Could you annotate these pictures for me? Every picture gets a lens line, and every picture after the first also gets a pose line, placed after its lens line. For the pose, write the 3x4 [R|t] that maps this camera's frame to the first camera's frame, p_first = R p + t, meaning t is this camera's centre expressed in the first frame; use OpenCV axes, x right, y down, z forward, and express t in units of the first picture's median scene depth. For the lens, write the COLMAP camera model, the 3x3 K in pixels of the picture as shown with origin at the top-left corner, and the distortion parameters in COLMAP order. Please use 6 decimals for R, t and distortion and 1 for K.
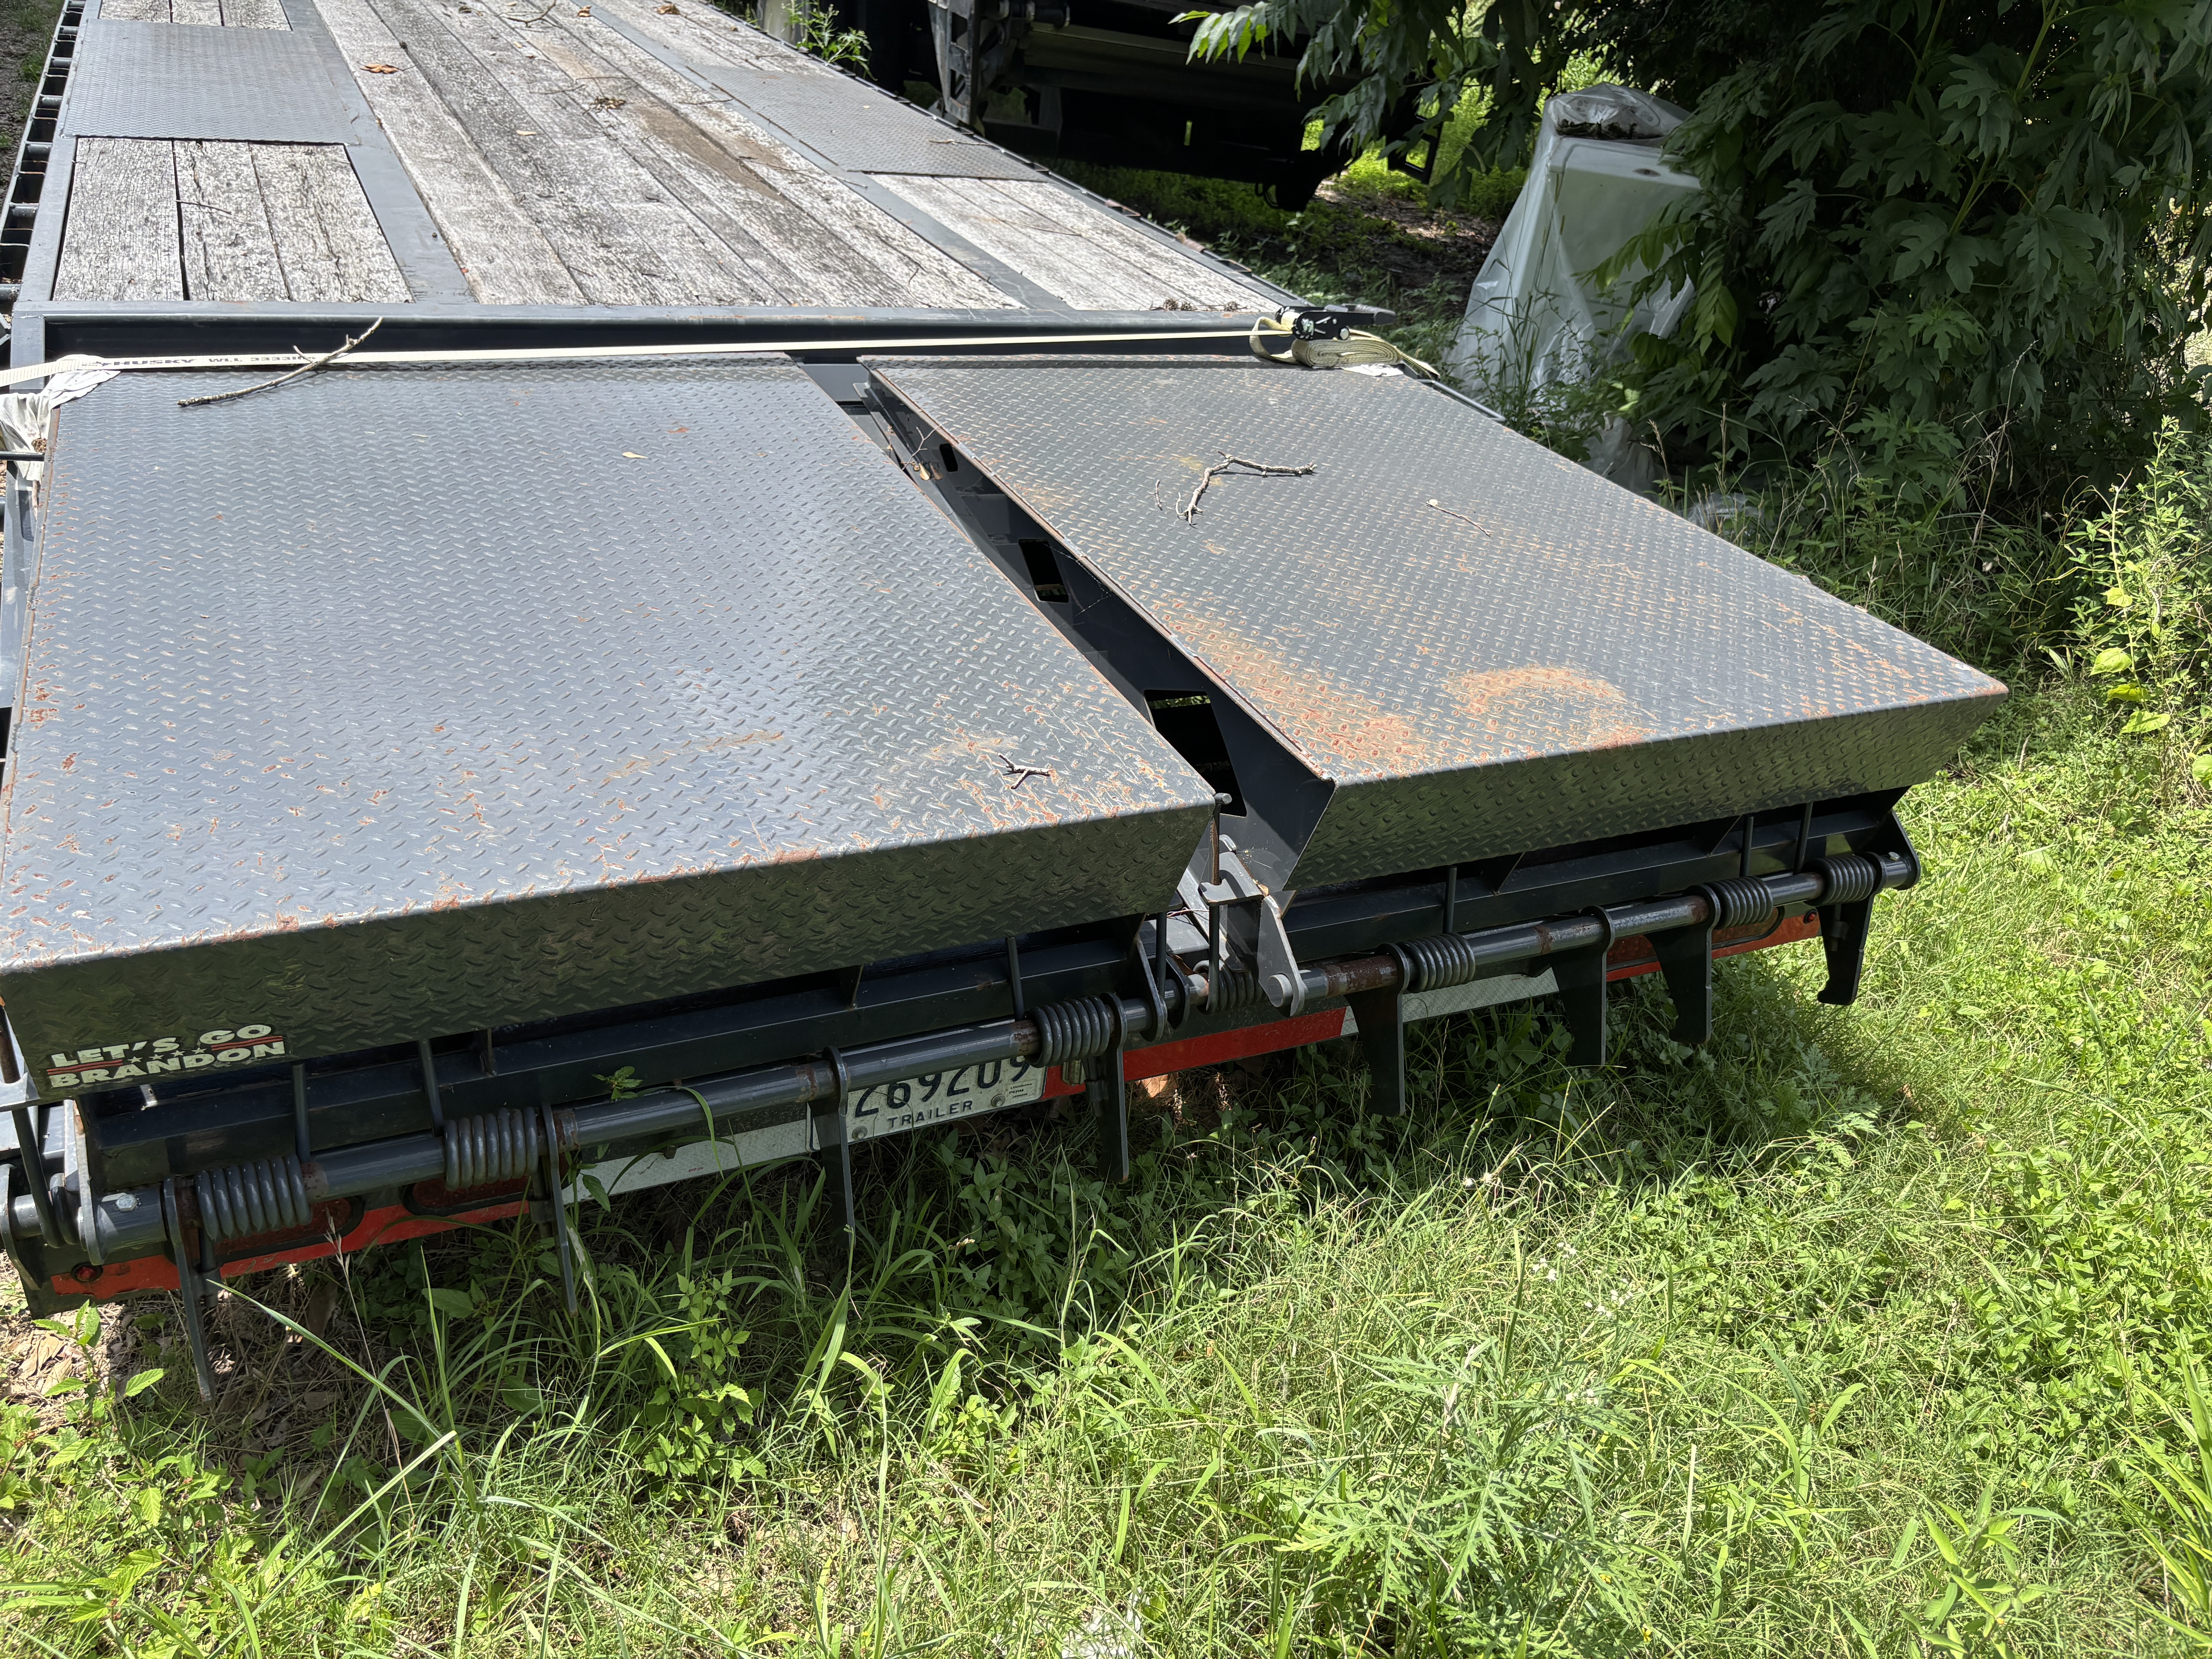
lens RADIAL K [[1673.4, 0, 1106.0], [0, 1673.4, 829.5], [0, 0, 1]] dist [0.008359, -0.000285]
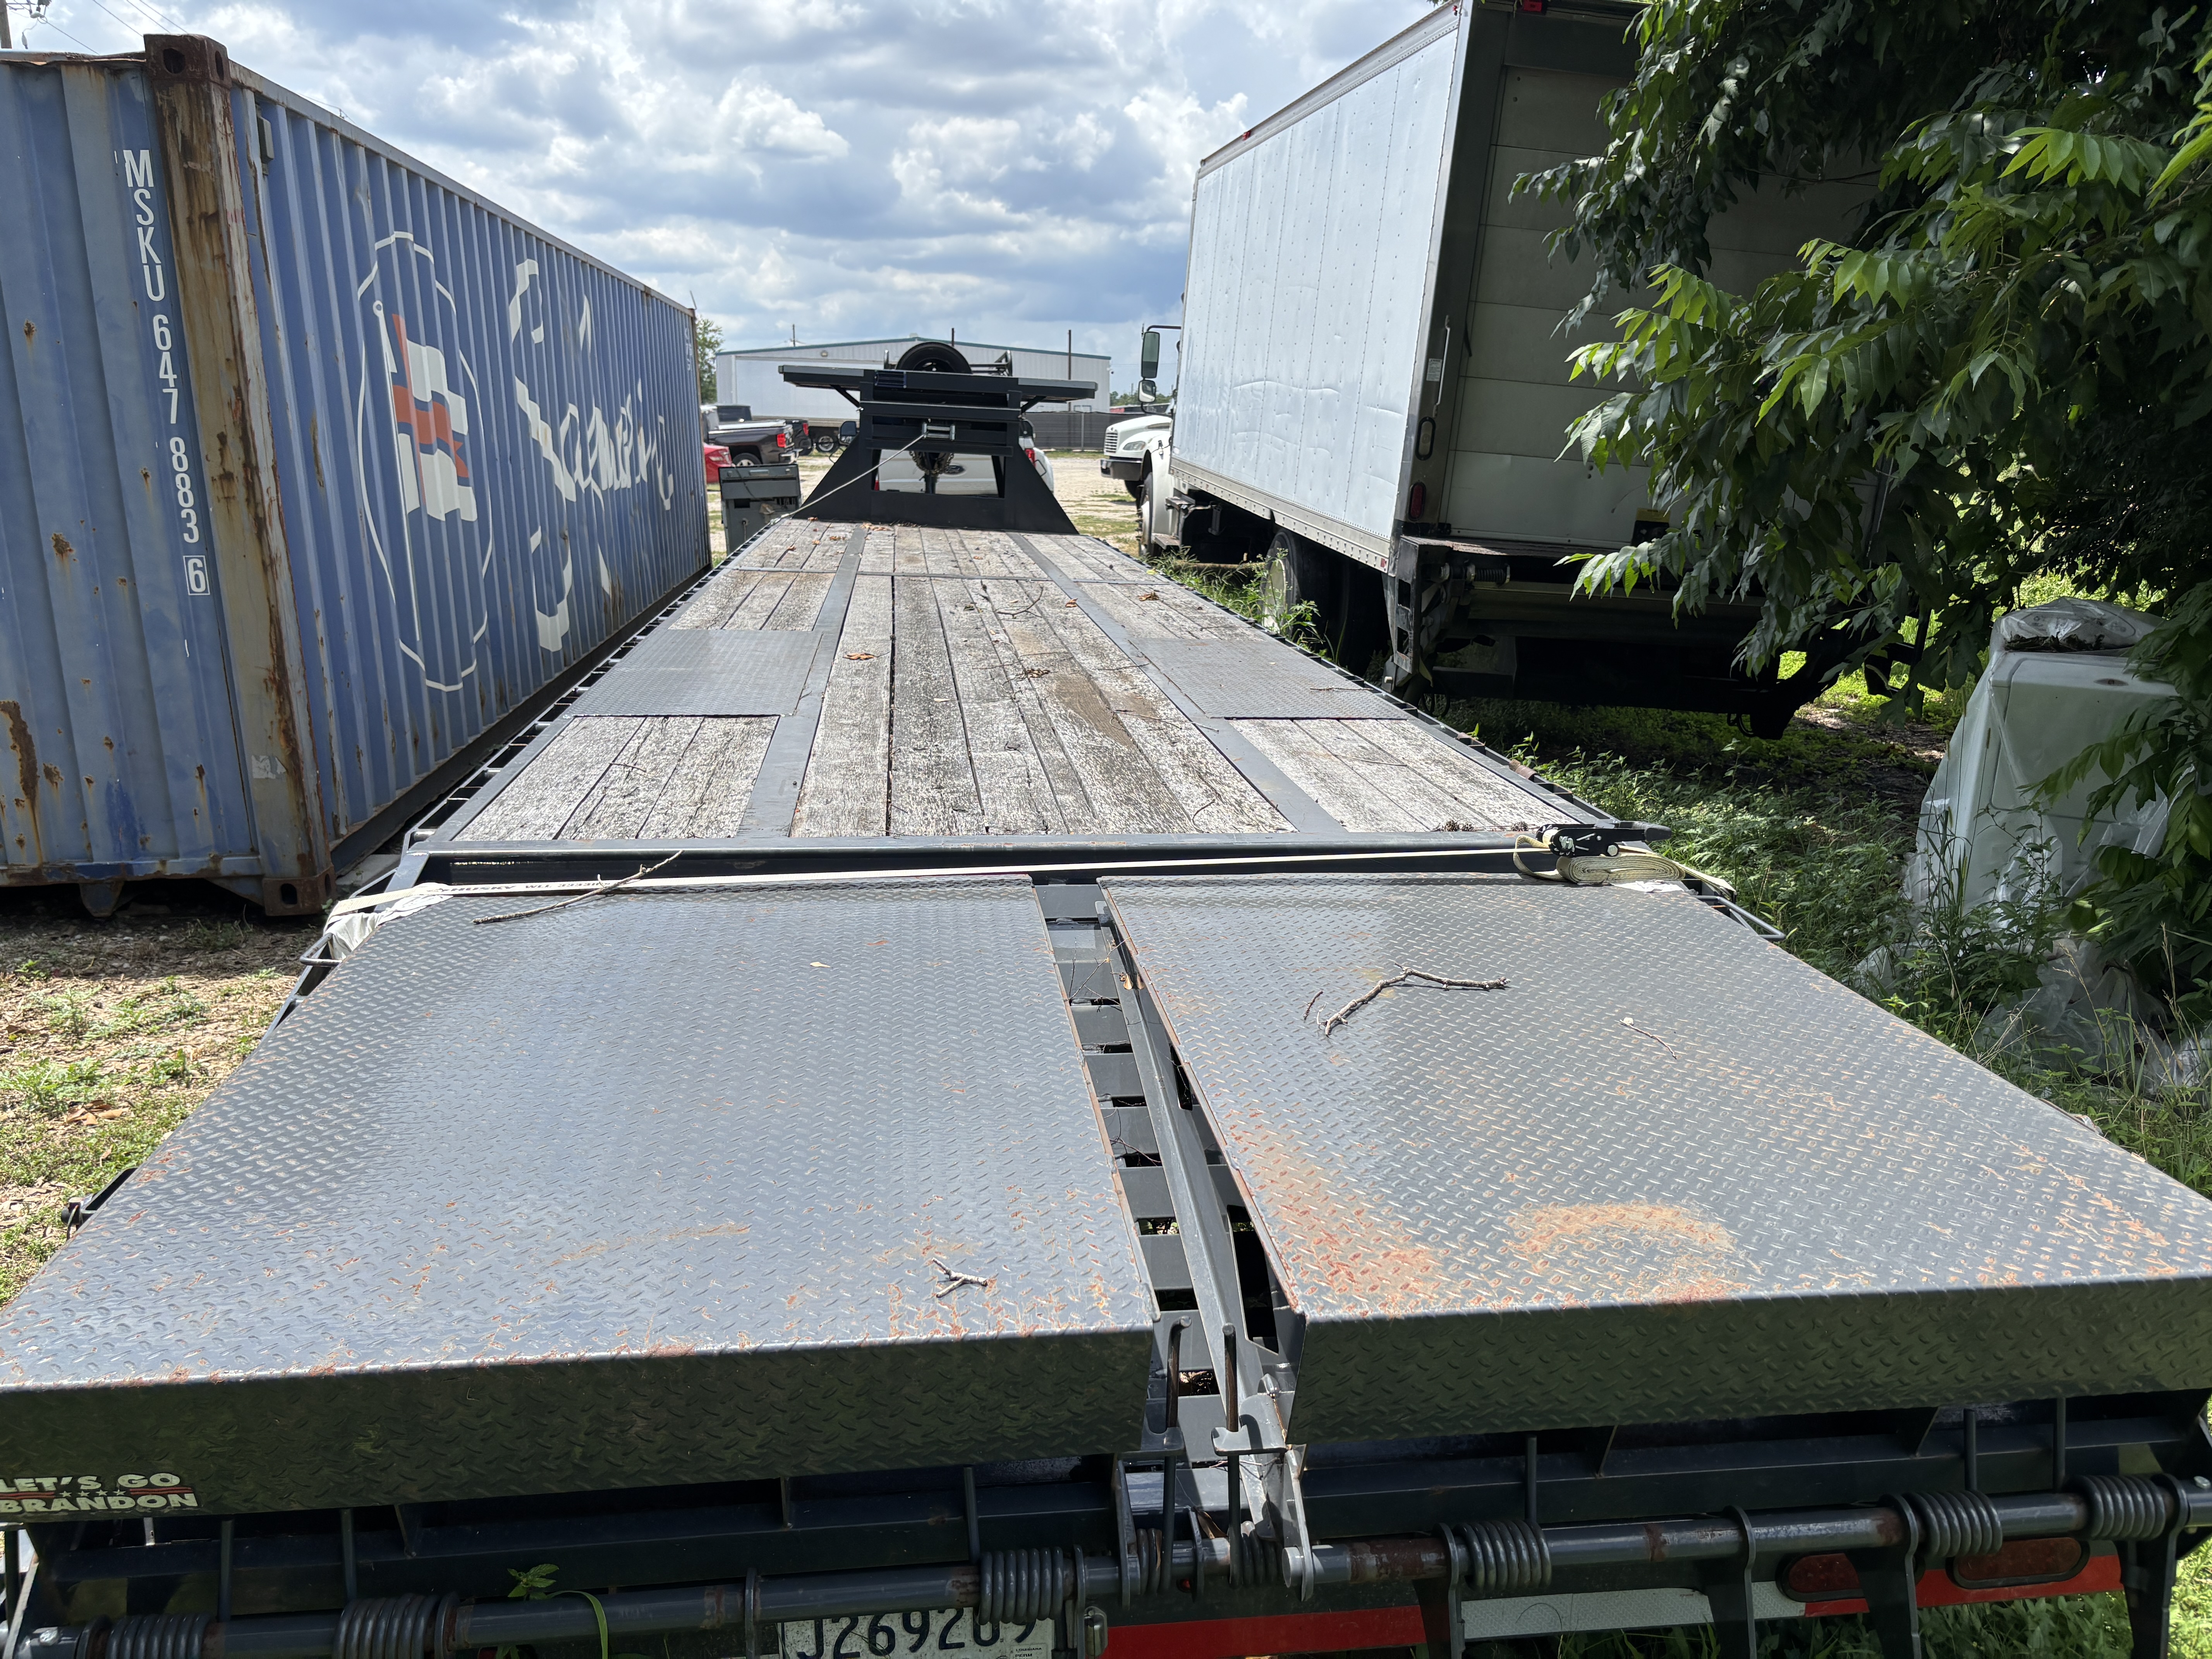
lens RADIAL K [[1656.3, 0, 1106.0], [0, 1656.3, 829.5], [0, 0, 1]] dist [0.049102, -0.068095]
pose [[0.946108, -0.021858, -0.323114, 0.235800], [-0.078090, 0.952882, -0.293117, -0.005515], [0.314297, 0.302552, 0.899822, 0.059270]]
